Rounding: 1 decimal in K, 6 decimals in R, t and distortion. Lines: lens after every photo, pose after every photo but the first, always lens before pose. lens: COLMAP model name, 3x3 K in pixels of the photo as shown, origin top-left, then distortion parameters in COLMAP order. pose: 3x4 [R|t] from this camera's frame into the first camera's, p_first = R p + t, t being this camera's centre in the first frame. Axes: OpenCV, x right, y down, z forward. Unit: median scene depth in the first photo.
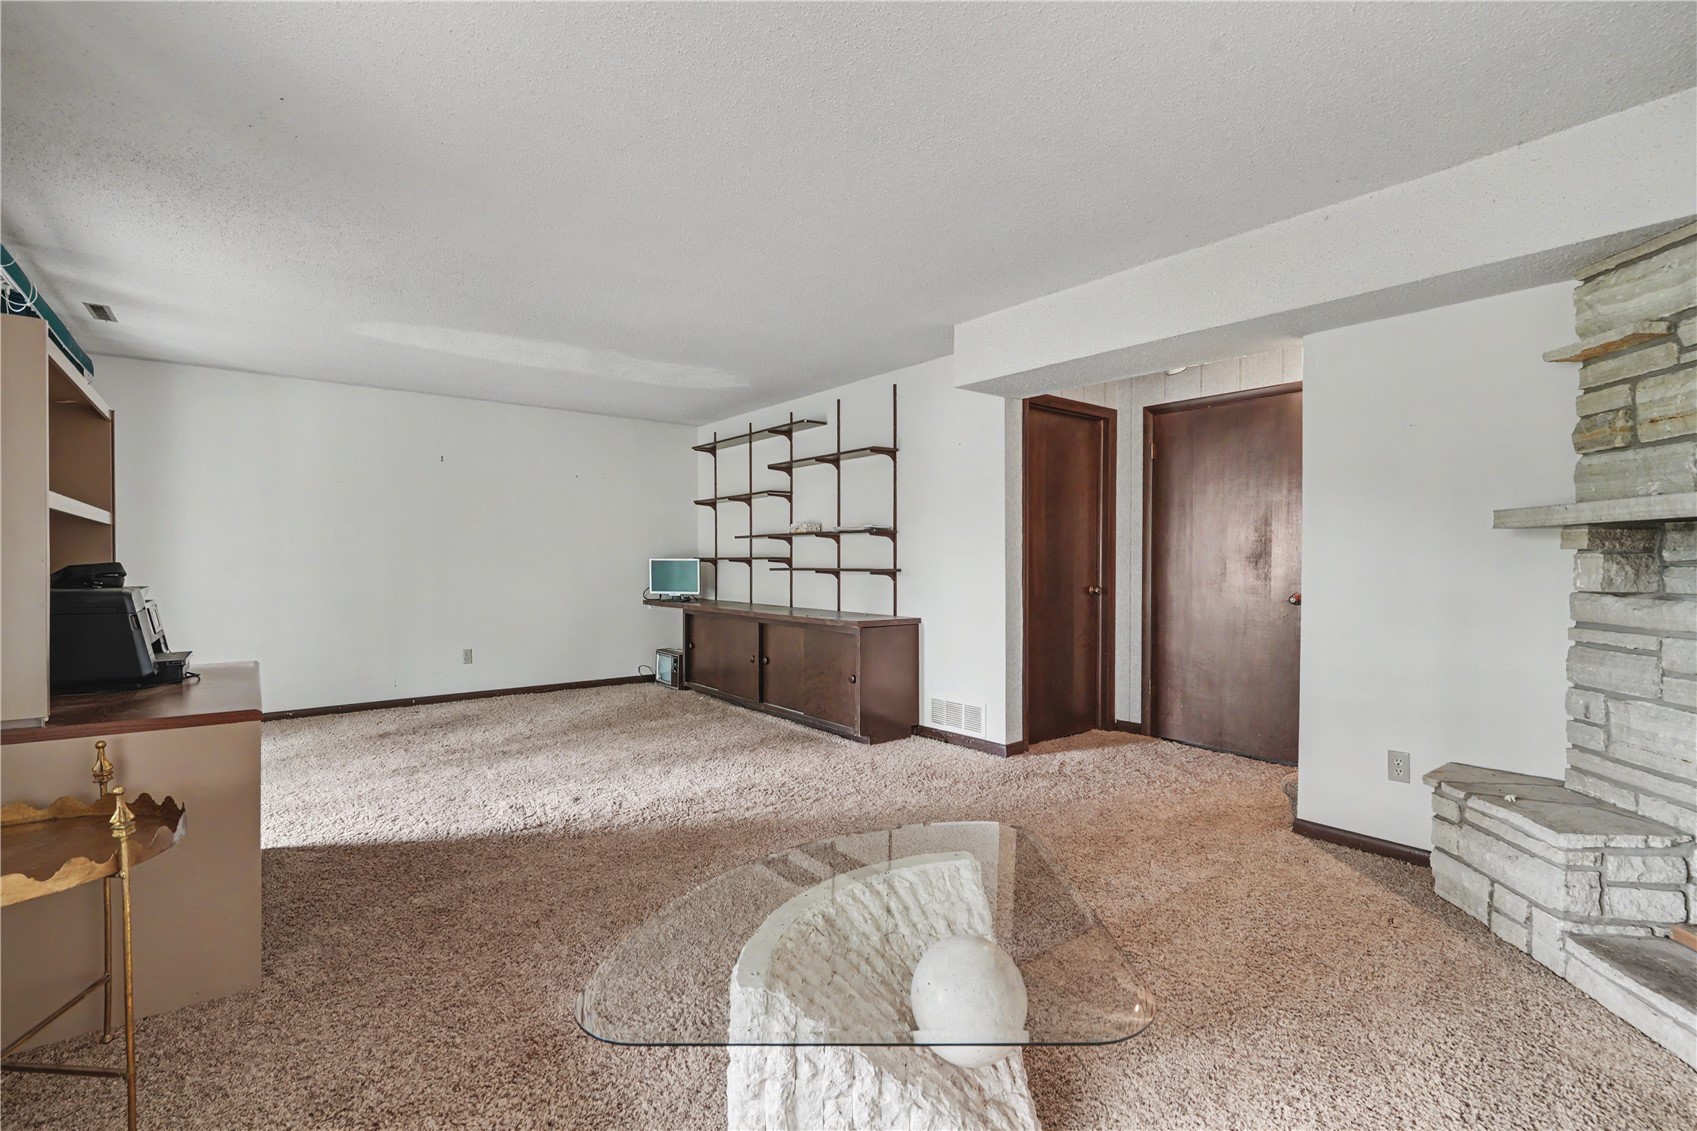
lens RADIAL K [[776.3, 0, 848.5], [0, 776.3, 565.5], [0, 0, 1]] dist [-0.000534, 0.000160]
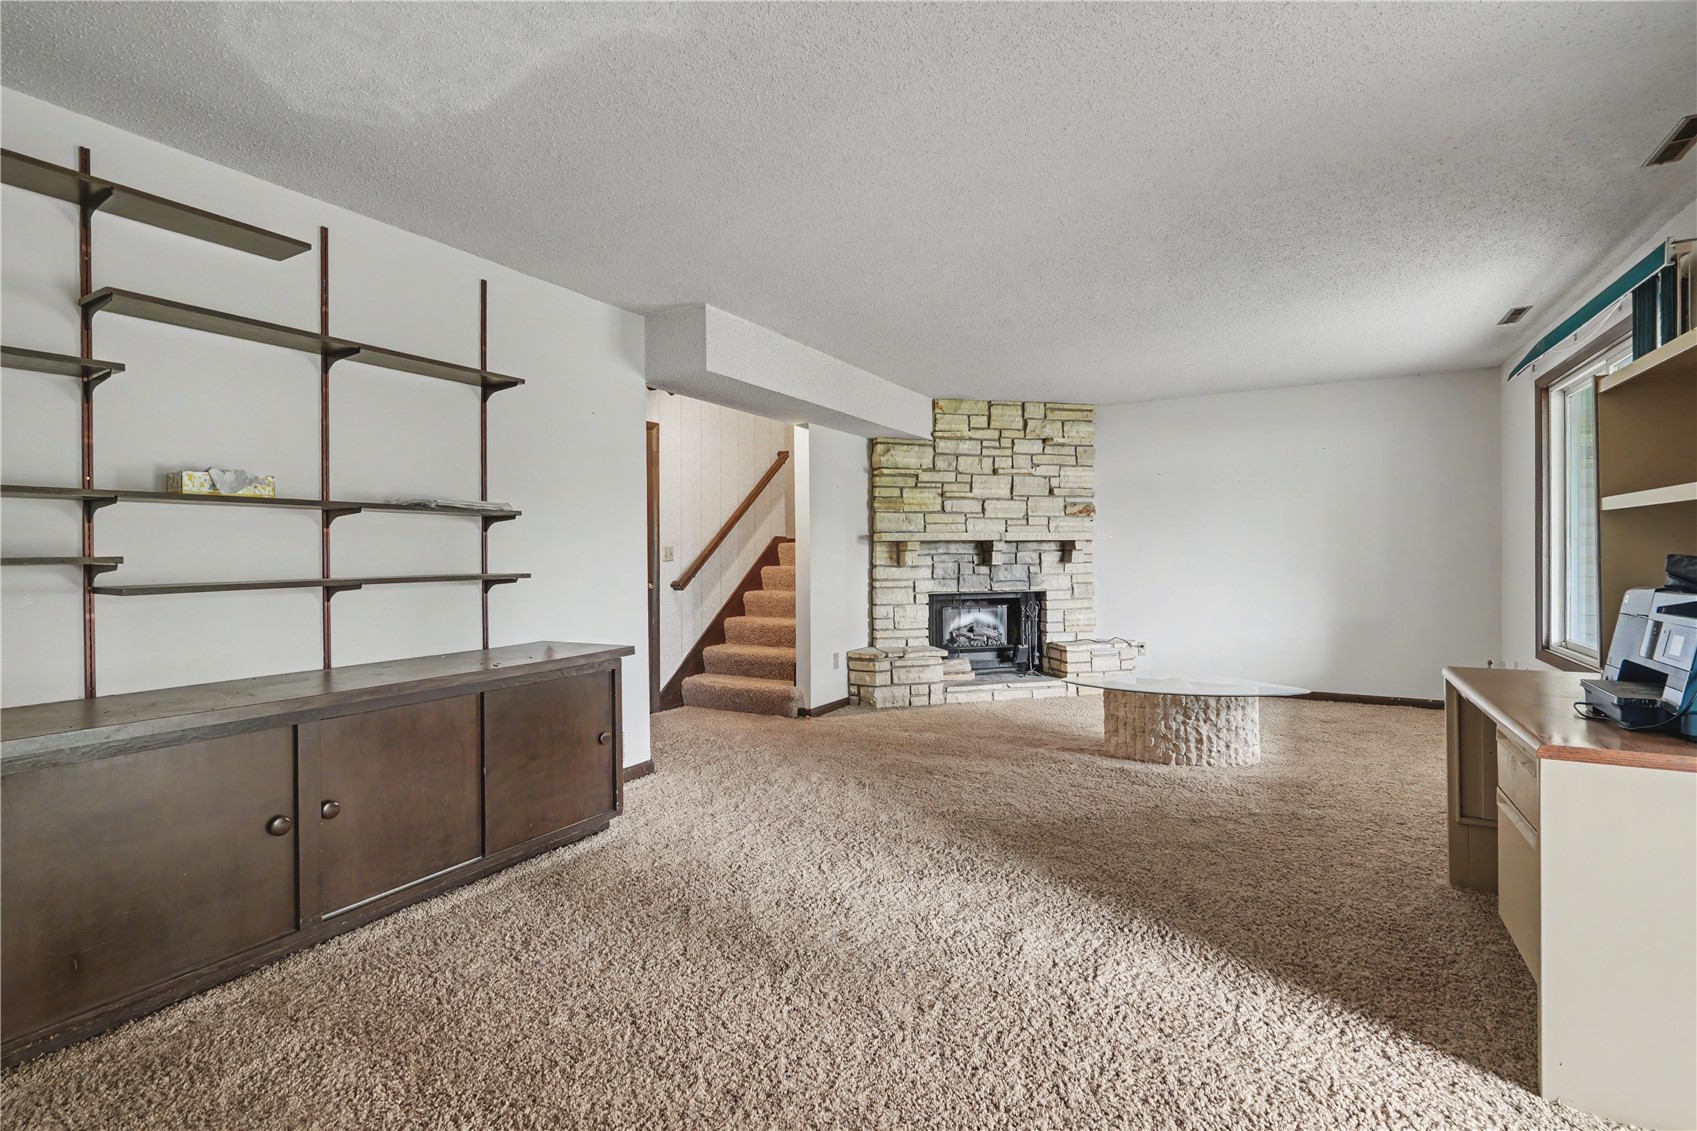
lens RADIAL K [[776.3, 0, 848.5], [0, 776.3, 565.5], [0, 0, 1]] dist [-0.000534, 0.000160]
pose [[-0.375293, -0.017720, 0.926737, -0.577703], [0.009353, 0.999694, 0.022903, -0.012564], [-0.926859, 0.017263, -0.375013, 0.885803]]
